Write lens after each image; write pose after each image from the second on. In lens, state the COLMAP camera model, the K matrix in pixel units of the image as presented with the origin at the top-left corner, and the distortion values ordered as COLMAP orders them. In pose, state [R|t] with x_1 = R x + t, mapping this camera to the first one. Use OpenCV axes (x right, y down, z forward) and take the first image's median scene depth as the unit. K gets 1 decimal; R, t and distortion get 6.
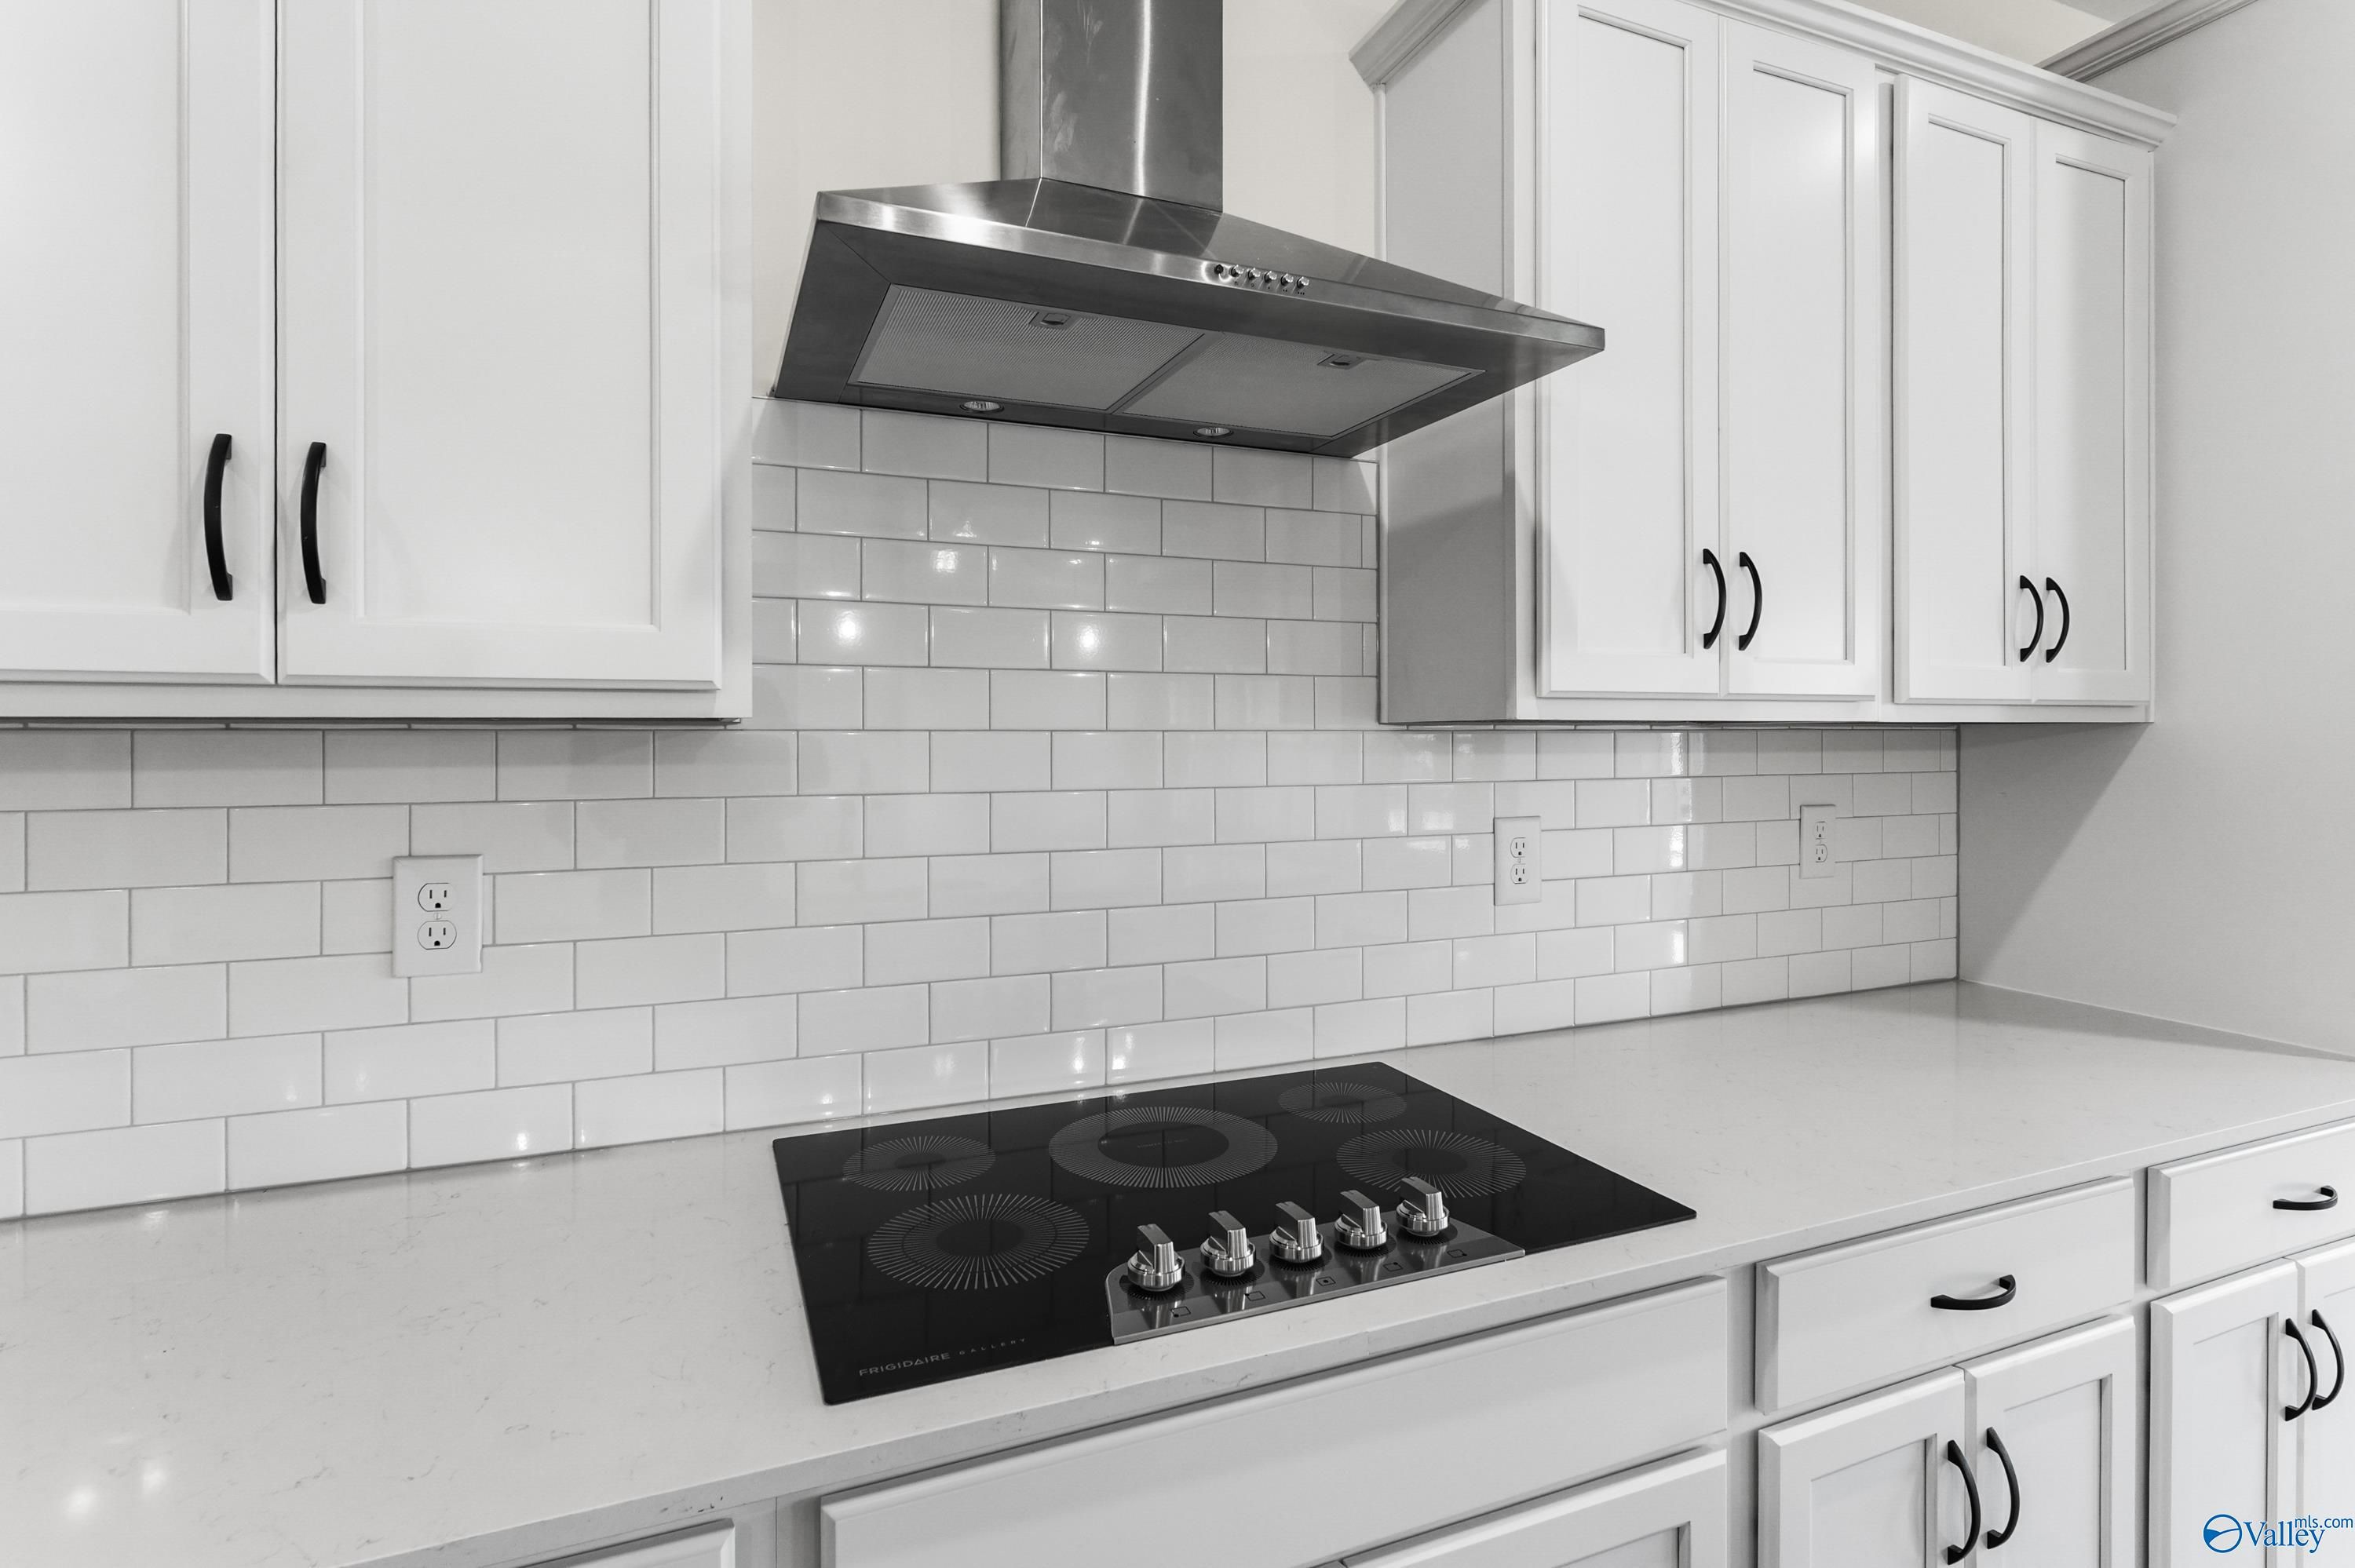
lens RADIAL K [[1165.7, 0, 1188.0], [0, 1165.7, 749.1], [0, 0, 1]] dist [-0.000825, -0.000021]
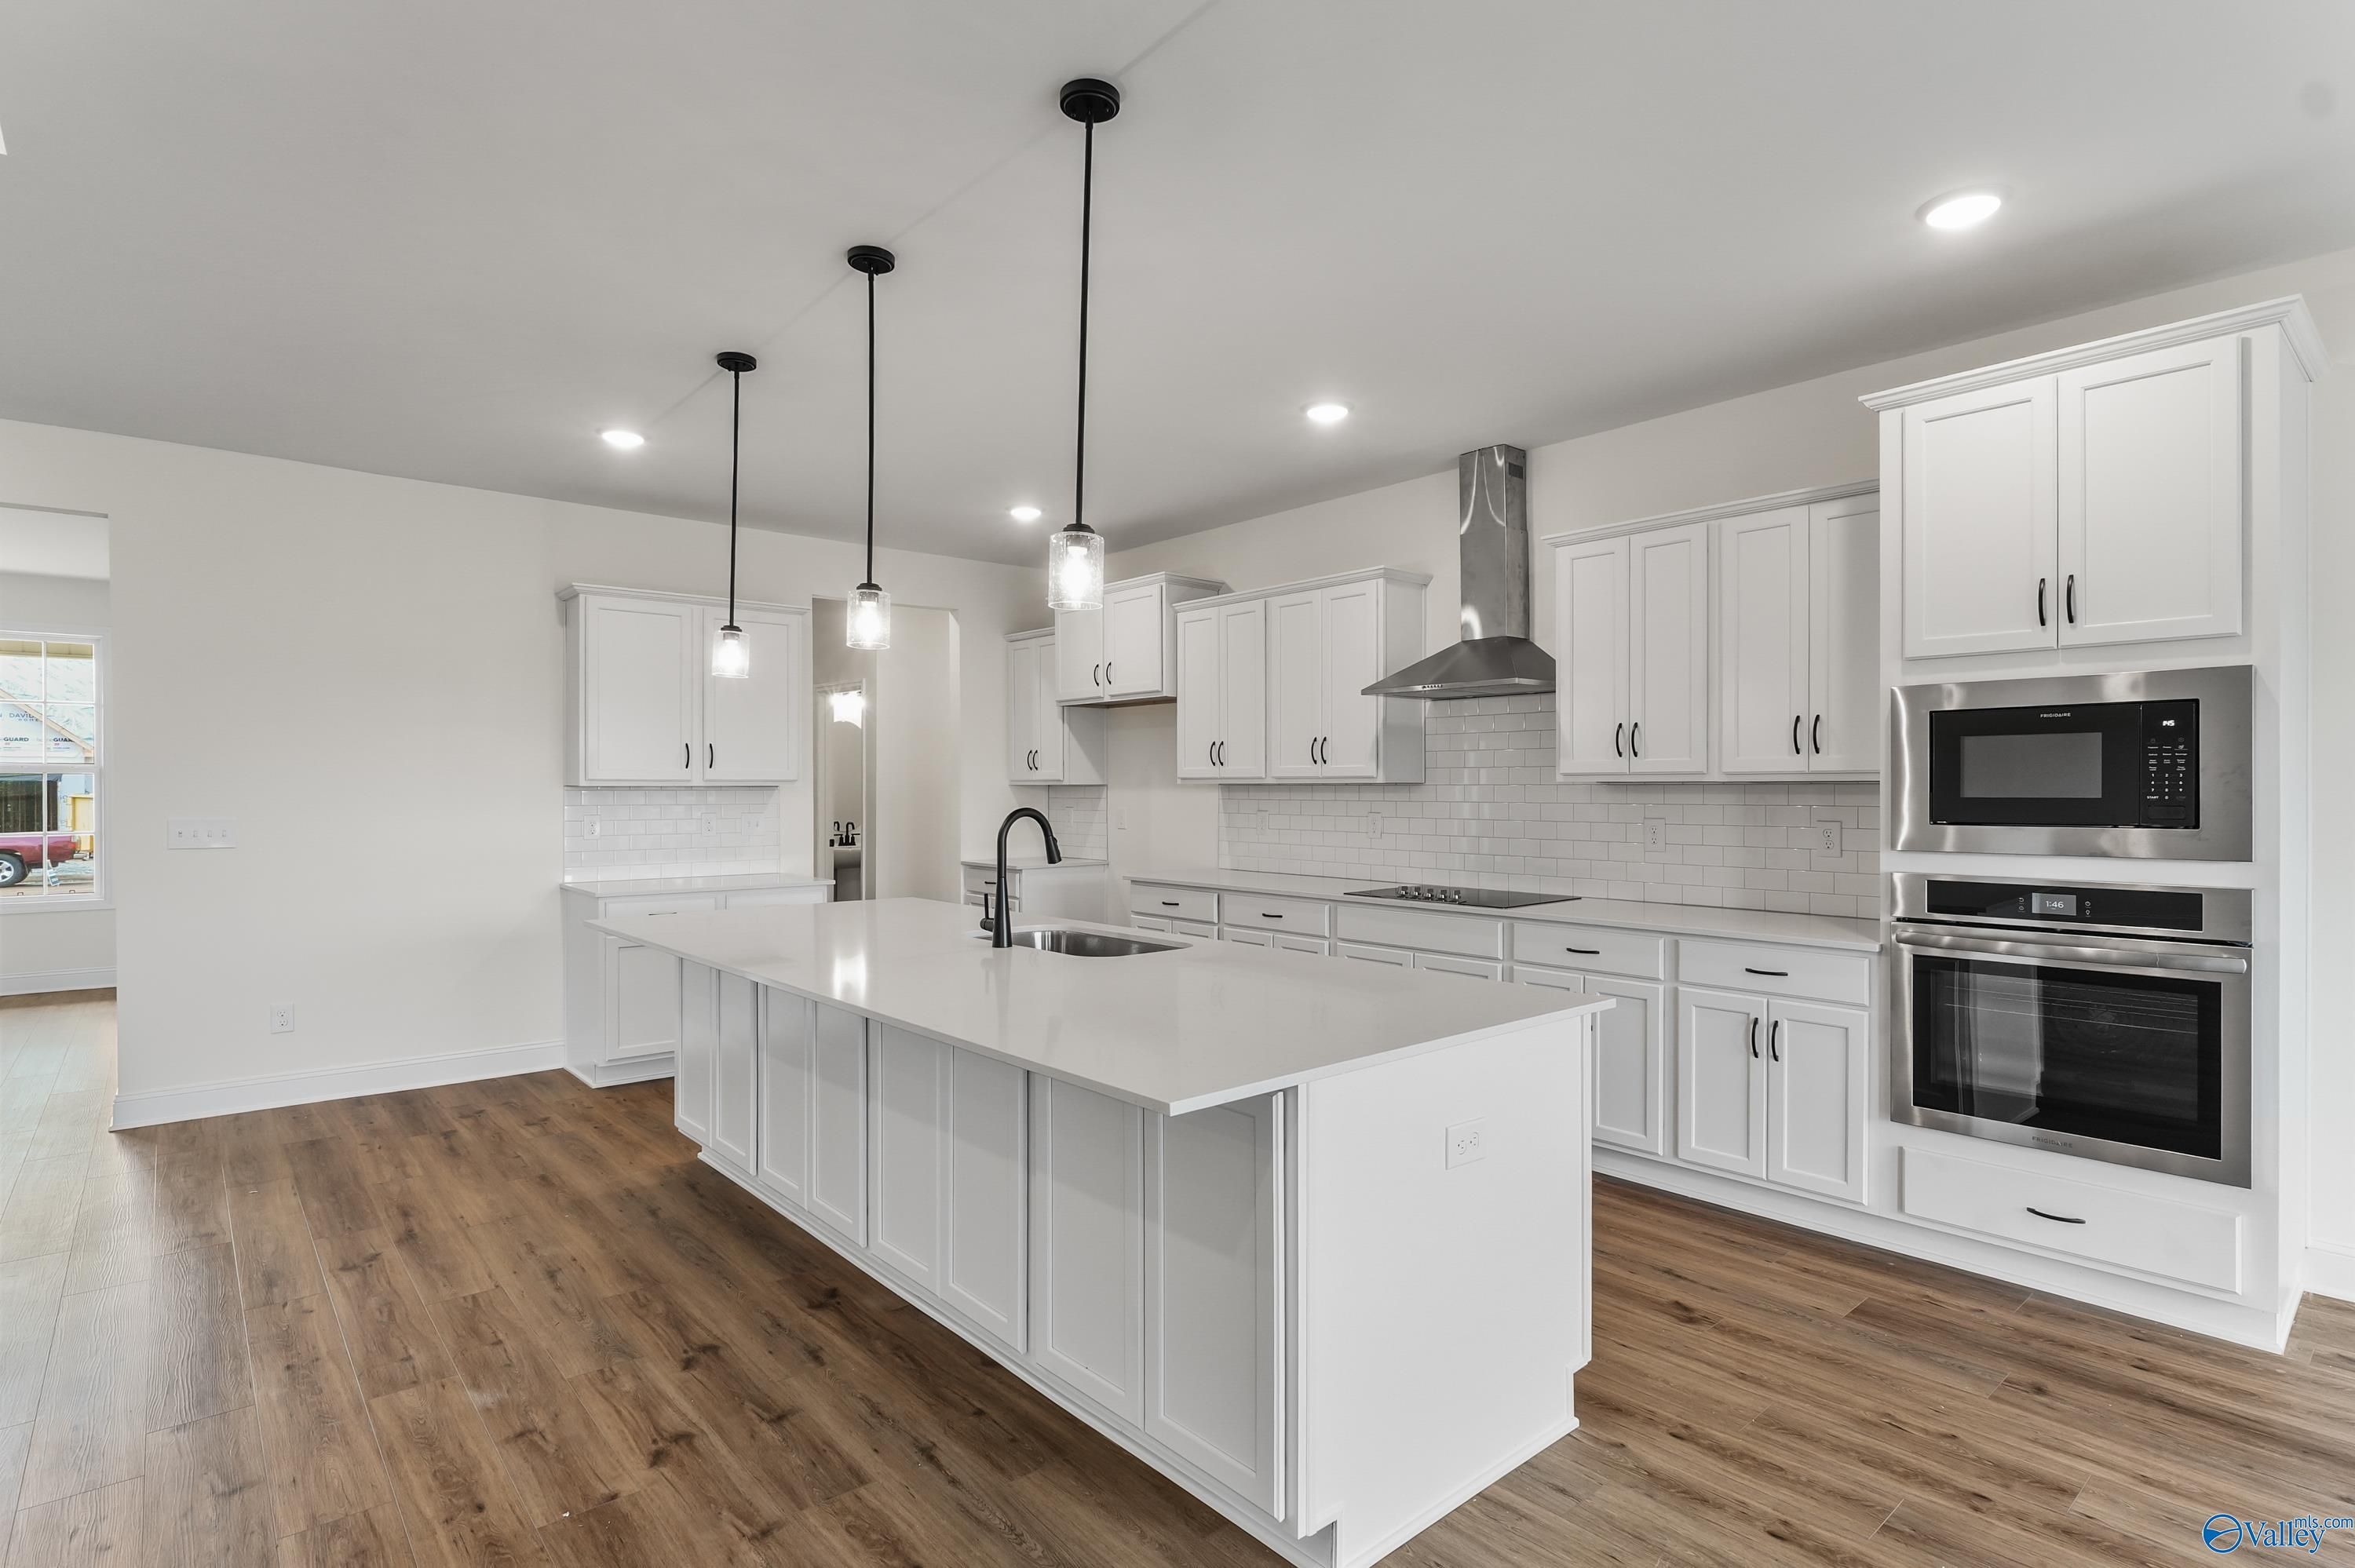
lens RADIAL K [[1178.4, 0, 1177.5], [0, 1178.4, 784.0], [0, 0, 1]] dist [-0.000113, -0.000757]
pose [[0.302163, -0.000973, -0.953256, 2.999293], [-0.006287, 0.999976, -0.003014, -0.001271], [0.953236, 0.006904, 0.302149, -0.966616]]
